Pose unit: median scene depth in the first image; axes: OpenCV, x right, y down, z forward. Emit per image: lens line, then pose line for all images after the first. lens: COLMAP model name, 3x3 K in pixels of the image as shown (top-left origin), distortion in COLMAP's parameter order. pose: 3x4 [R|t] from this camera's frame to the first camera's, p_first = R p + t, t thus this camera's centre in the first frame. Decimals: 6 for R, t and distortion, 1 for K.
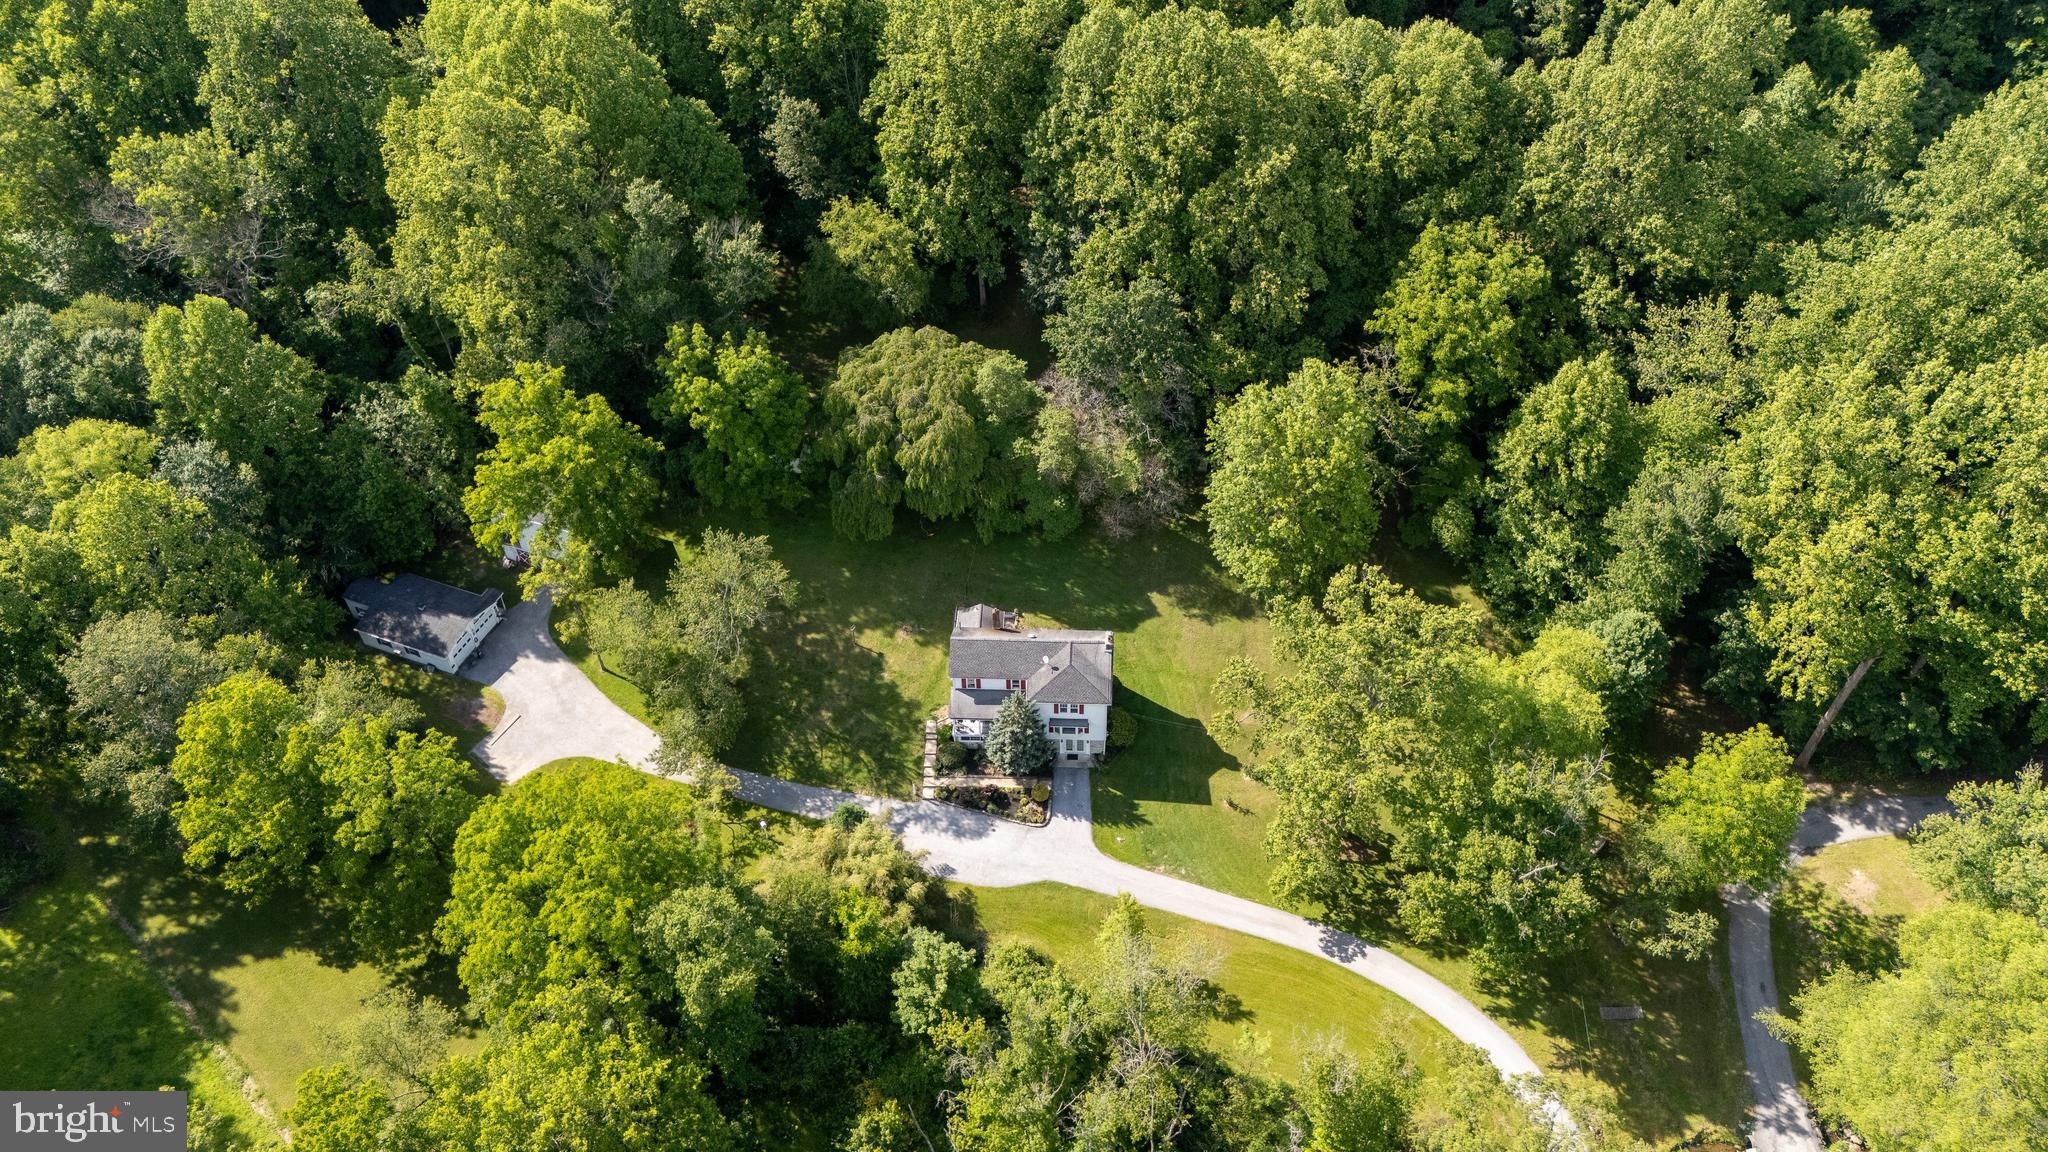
lens RADIAL K [[1483.3, 0, 1024.0], [0, 1483.3, 576.0], [0, 0, 1]] dist [0.104353, -0.106616]
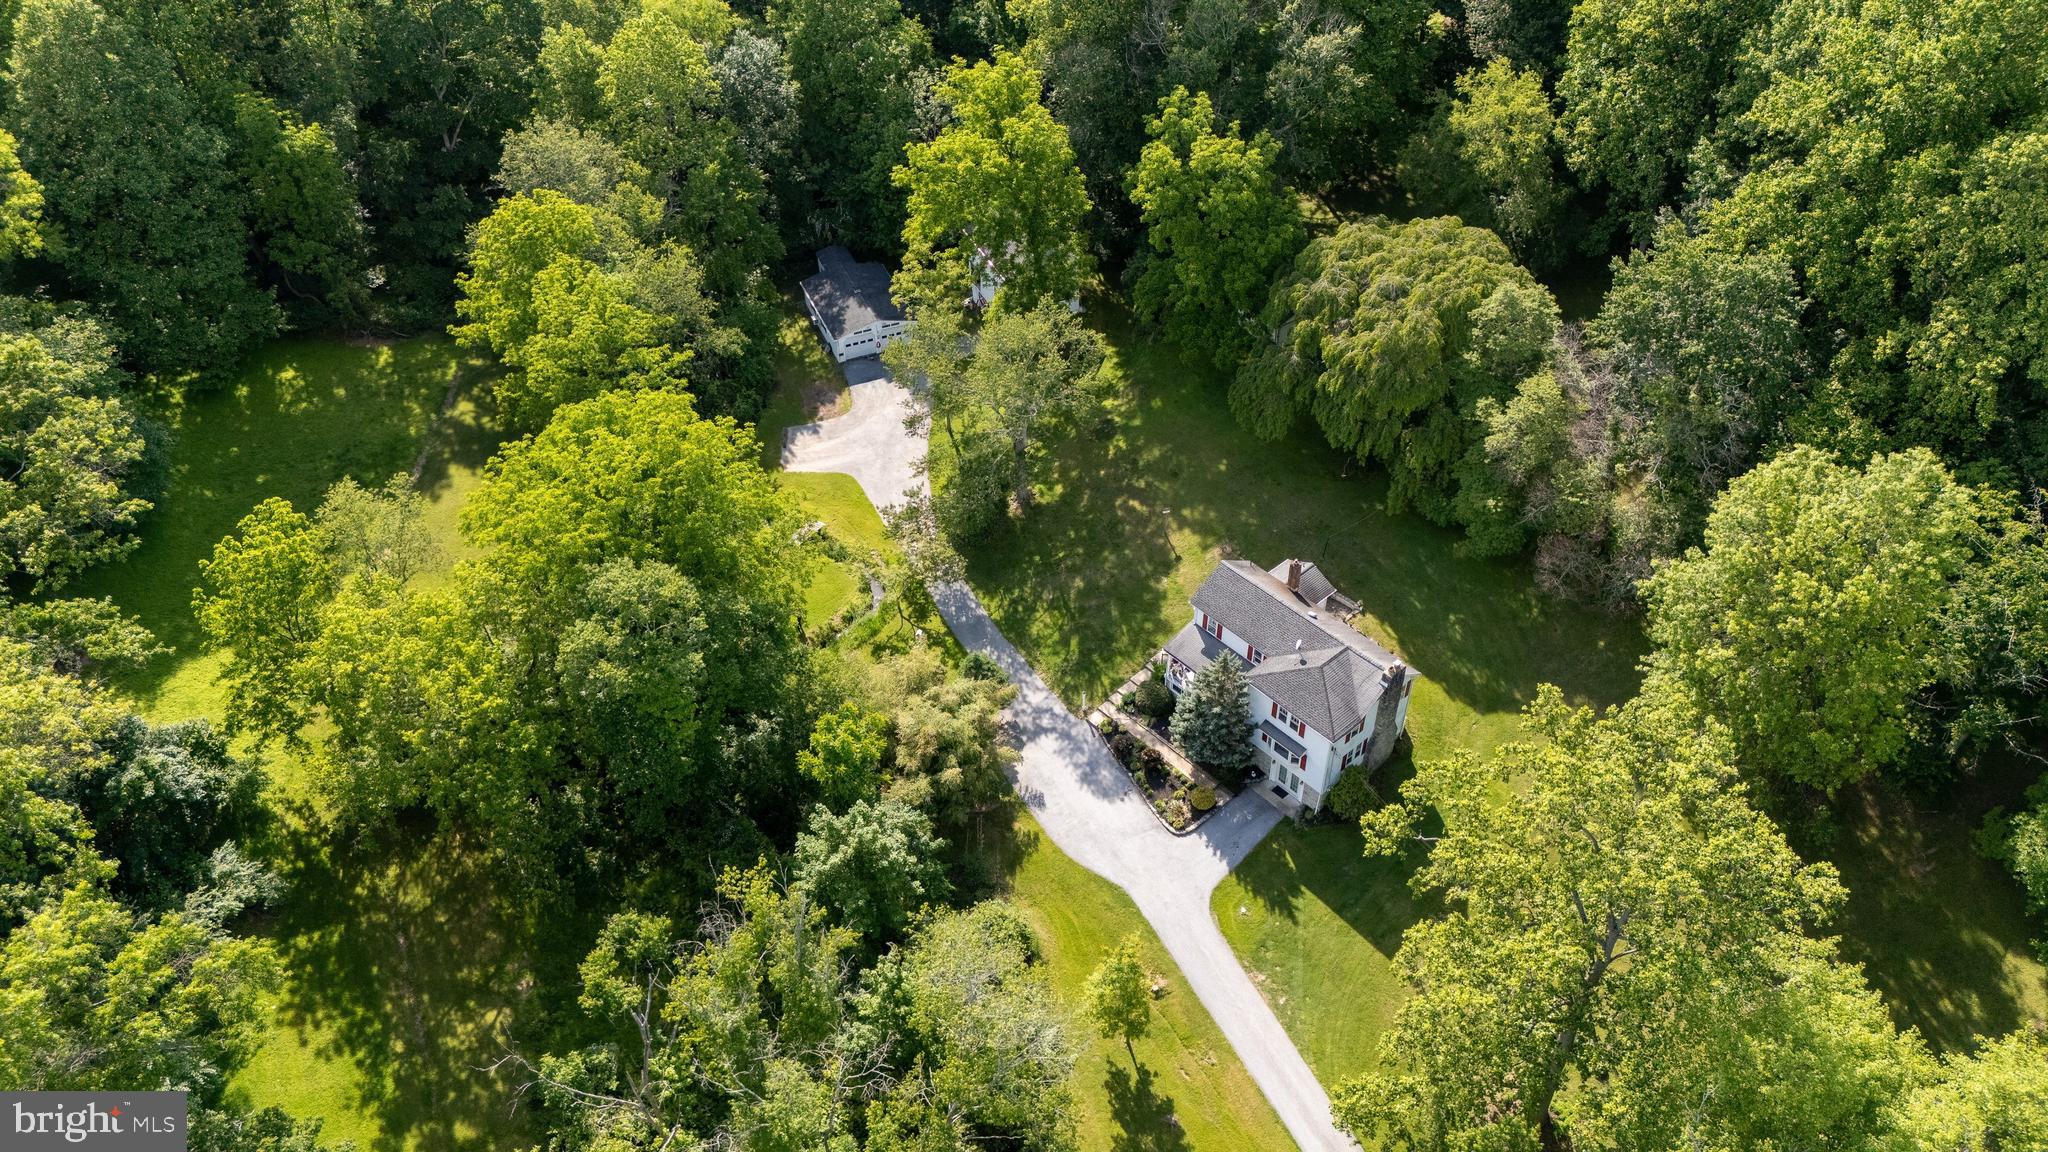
lens RADIAL K [[1483.3, 0, 1024.0], [0, 1483.3, 576.0], [0, 0, 1]] dist [0.104353, -0.106616]
pose [[0.705807, 0.490624, -0.511004, 0.266290], [-0.508707, 0.853037, 0.116382, 0.011641], [0.493005, 0.177808, 0.851663, 0.306867]]
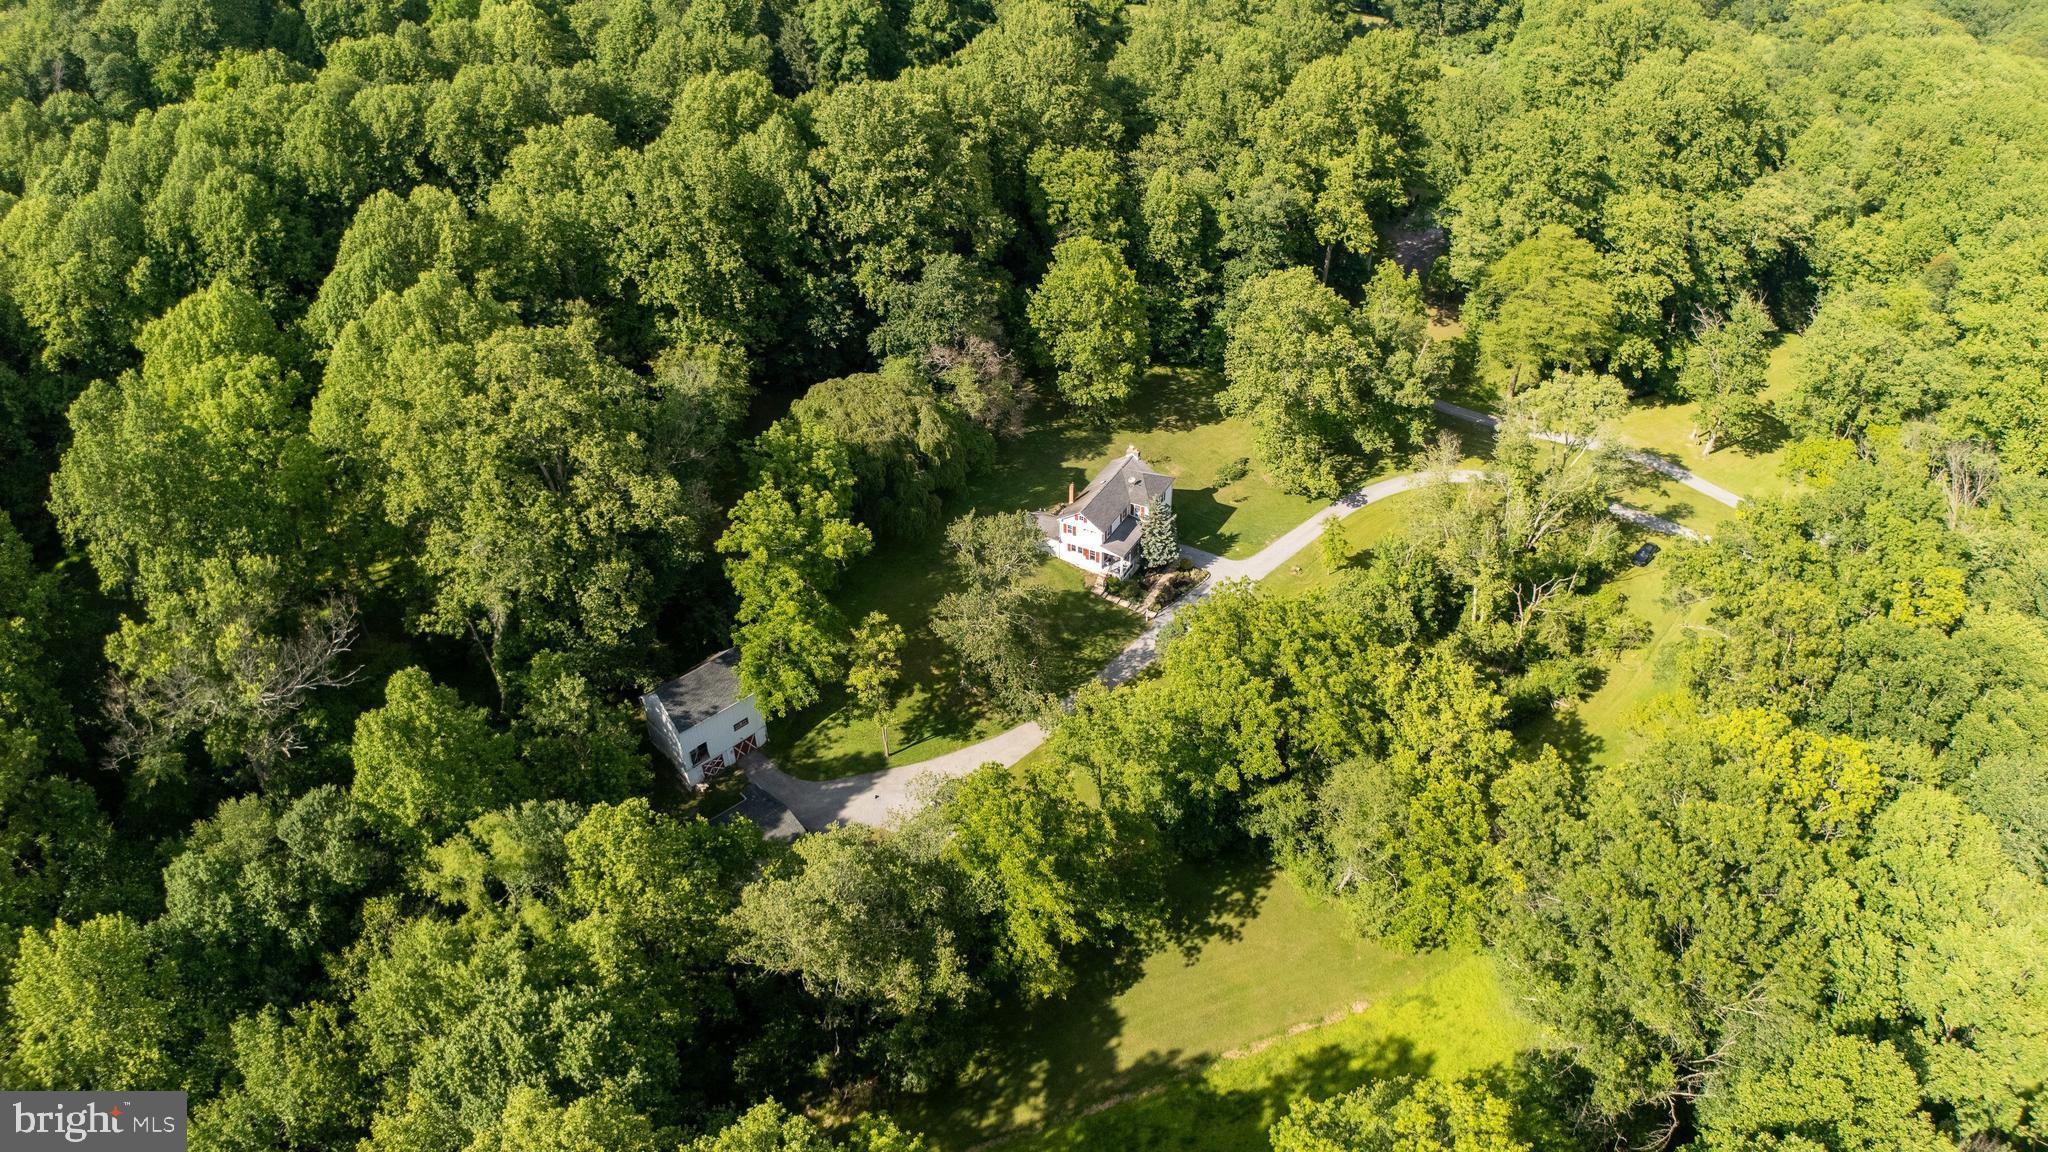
lens RADIAL K [[1241.3, 0, 1024.0], [0, 1241.3, 576.0], [0, 0, 1]] dist [-0.162163, -0.000228]
pose [[0.444431, -0.524257, 0.726386, -0.842751], [0.653553, 0.744318, 0.137330, -0.090353], [-0.612658, 0.413698, 0.673427, 0.350345]]
